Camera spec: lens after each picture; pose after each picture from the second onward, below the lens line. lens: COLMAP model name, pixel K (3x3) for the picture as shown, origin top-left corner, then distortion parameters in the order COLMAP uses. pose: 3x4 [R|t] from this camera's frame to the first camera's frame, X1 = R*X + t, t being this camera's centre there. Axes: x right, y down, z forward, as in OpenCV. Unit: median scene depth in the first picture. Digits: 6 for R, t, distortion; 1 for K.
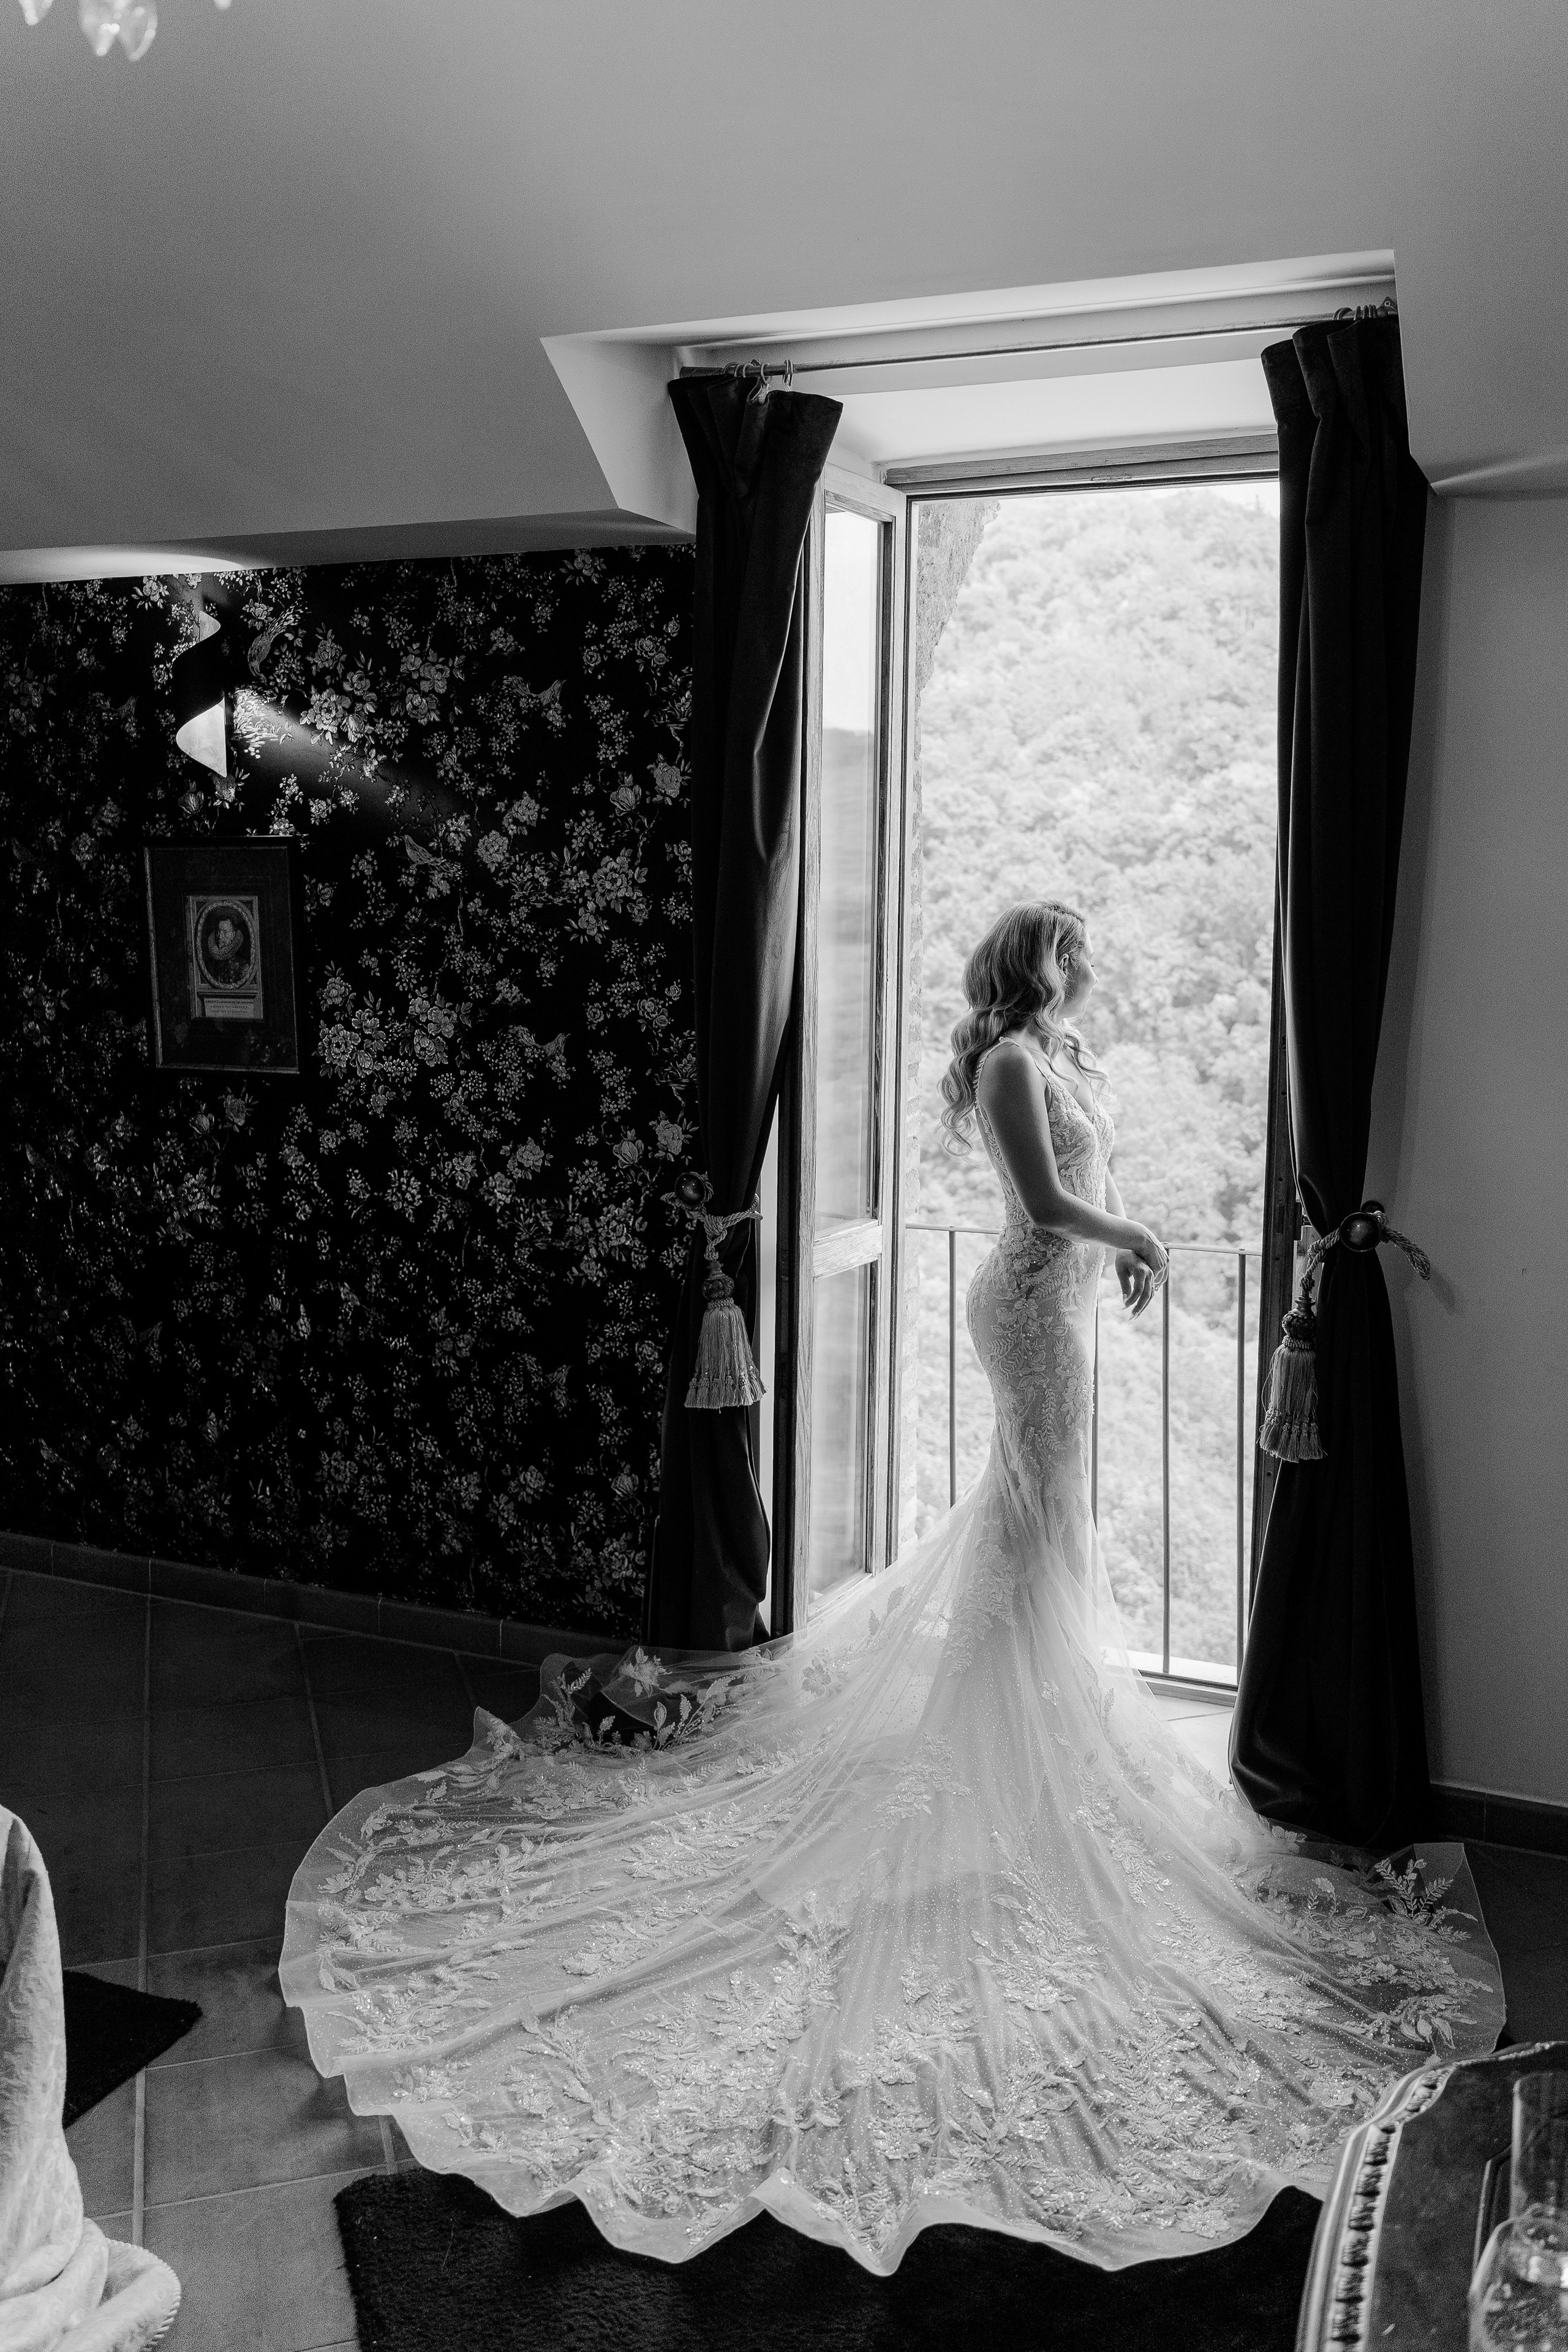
lens RADIAL K [[2097.2, 0, 789.7], [0, 2097.2, 1119.3], [0, 0, 1]] dist [0.005847, -0.012530]
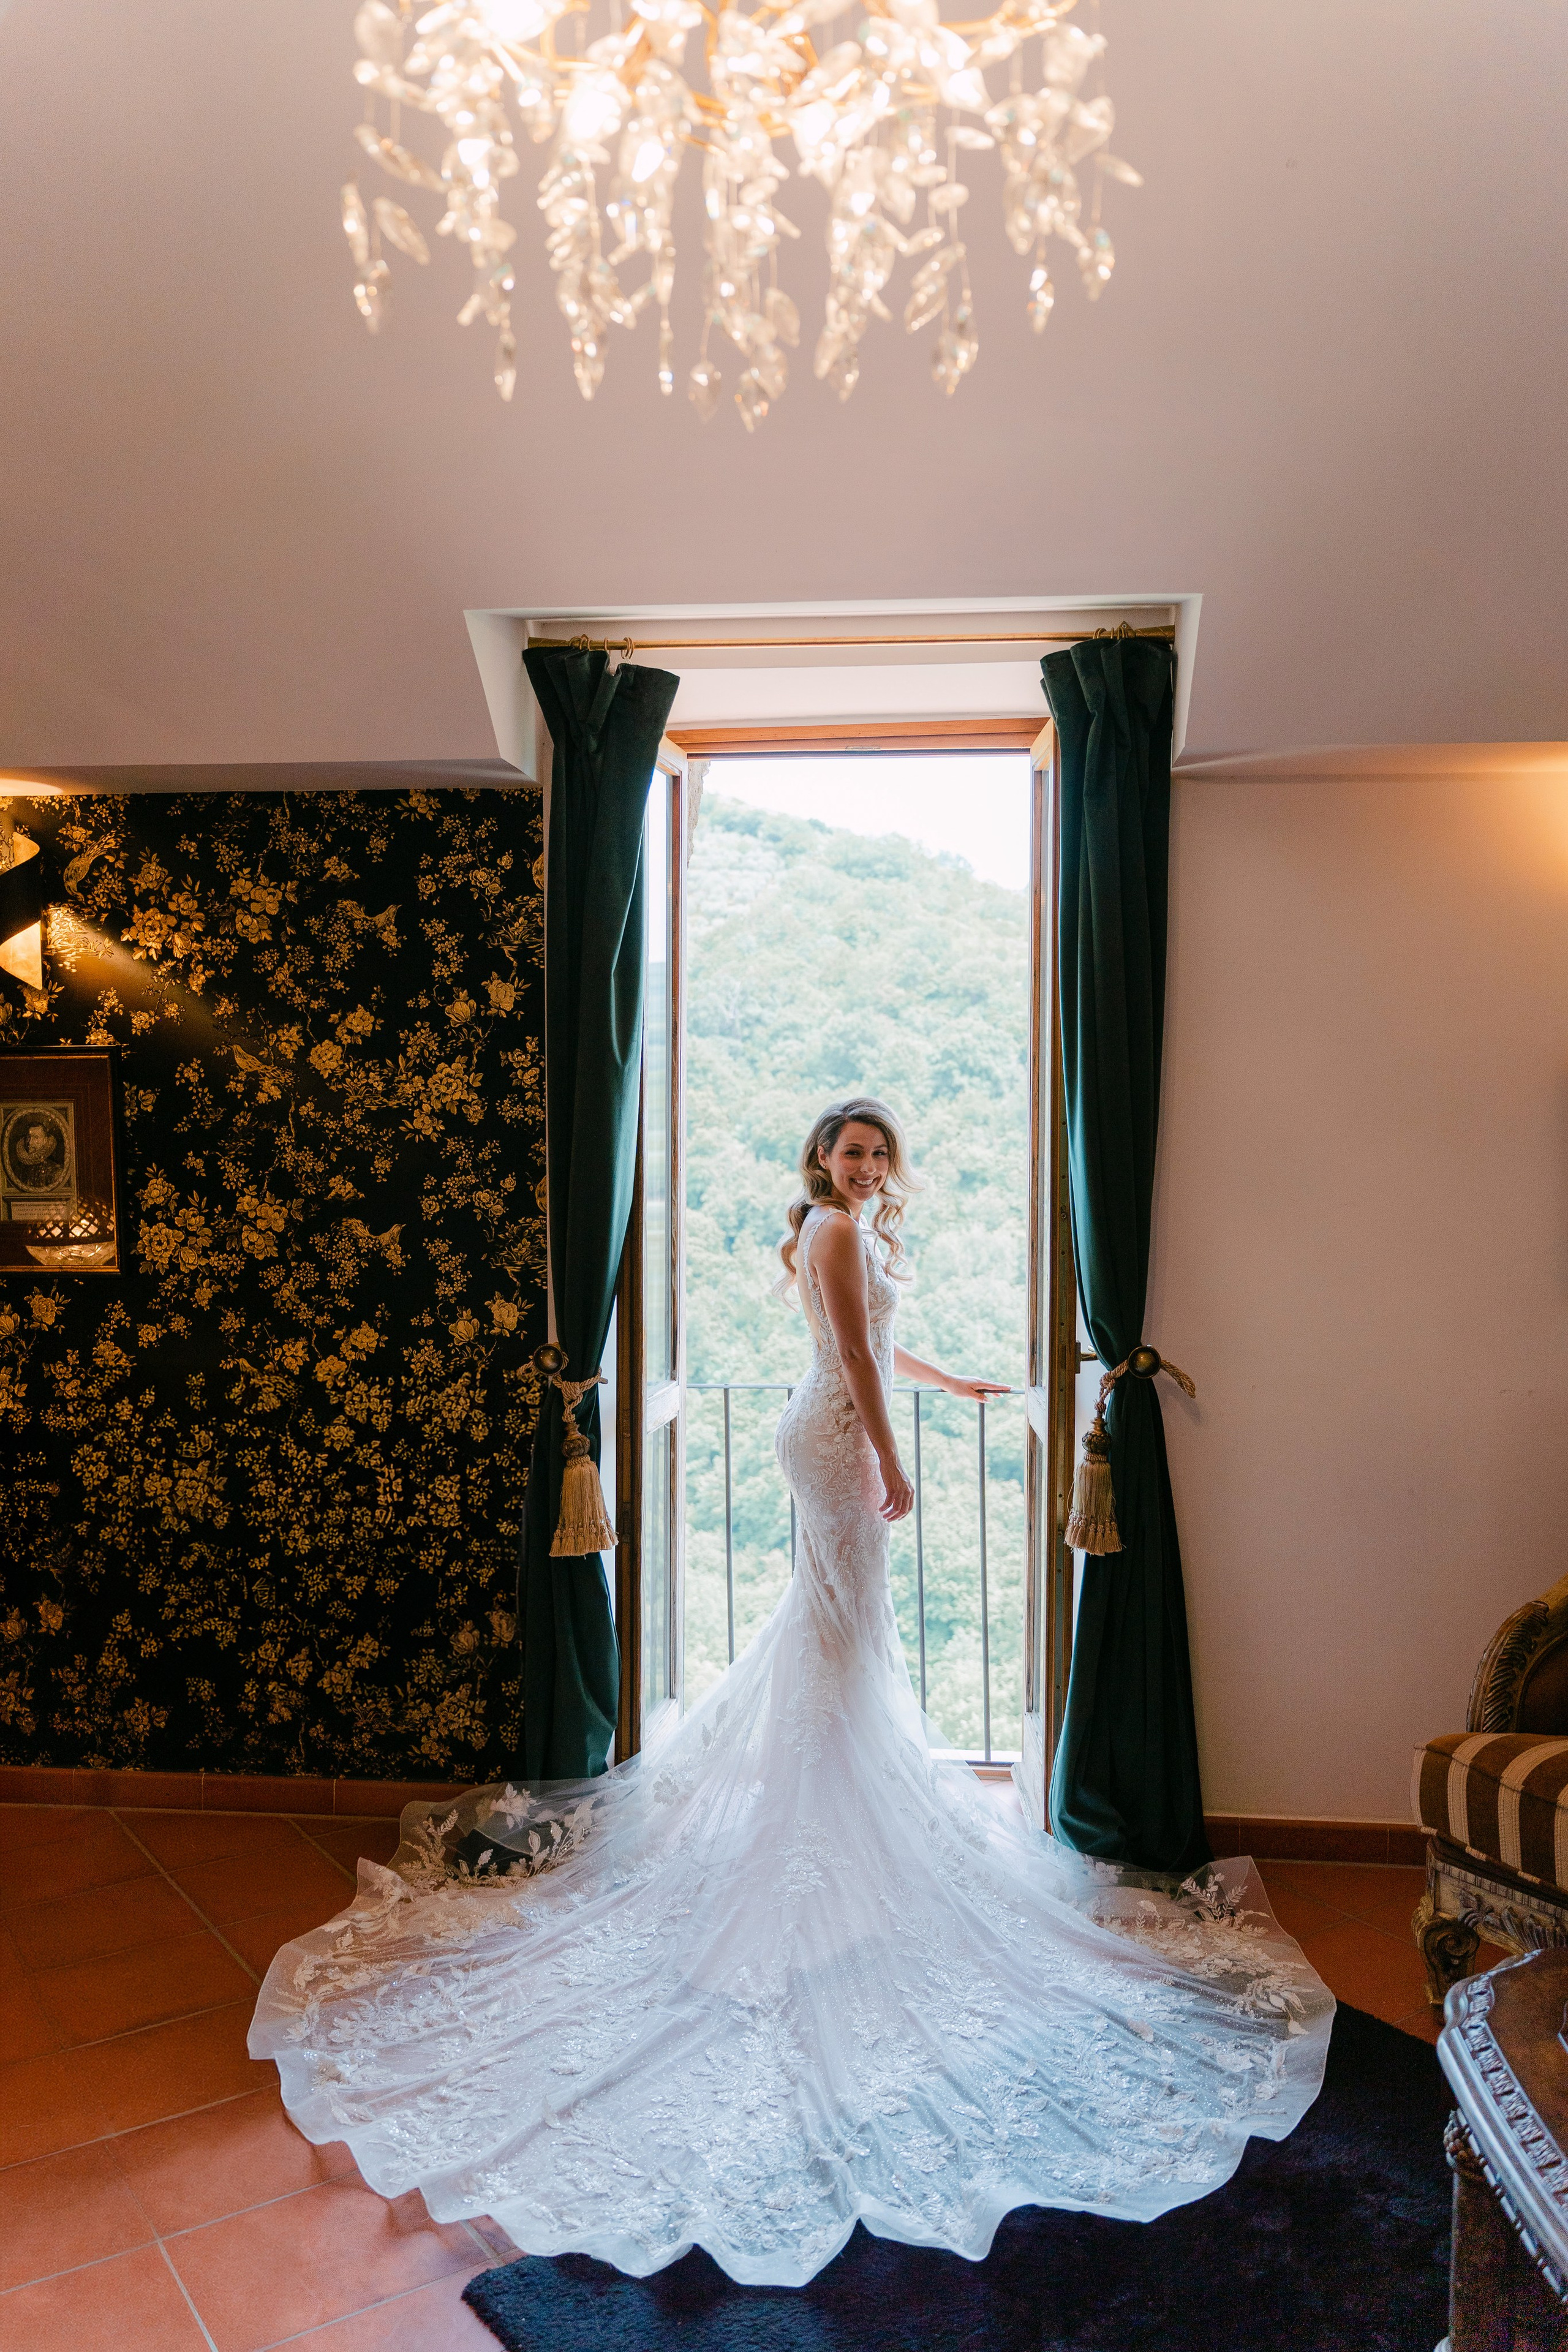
lens RADIAL K [[1958.7, 0, 784.0], [0, 1958.7, 1176.0], [0, 0, 1]] dist [0.004022, -0.000252]
pose [[0.953743, -0.022661, 0.299769, -0.225640], [0.042525, 0.997298, -0.059907, 0.003677], [-0.297601, 0.069884, 0.952129, -0.034278]]
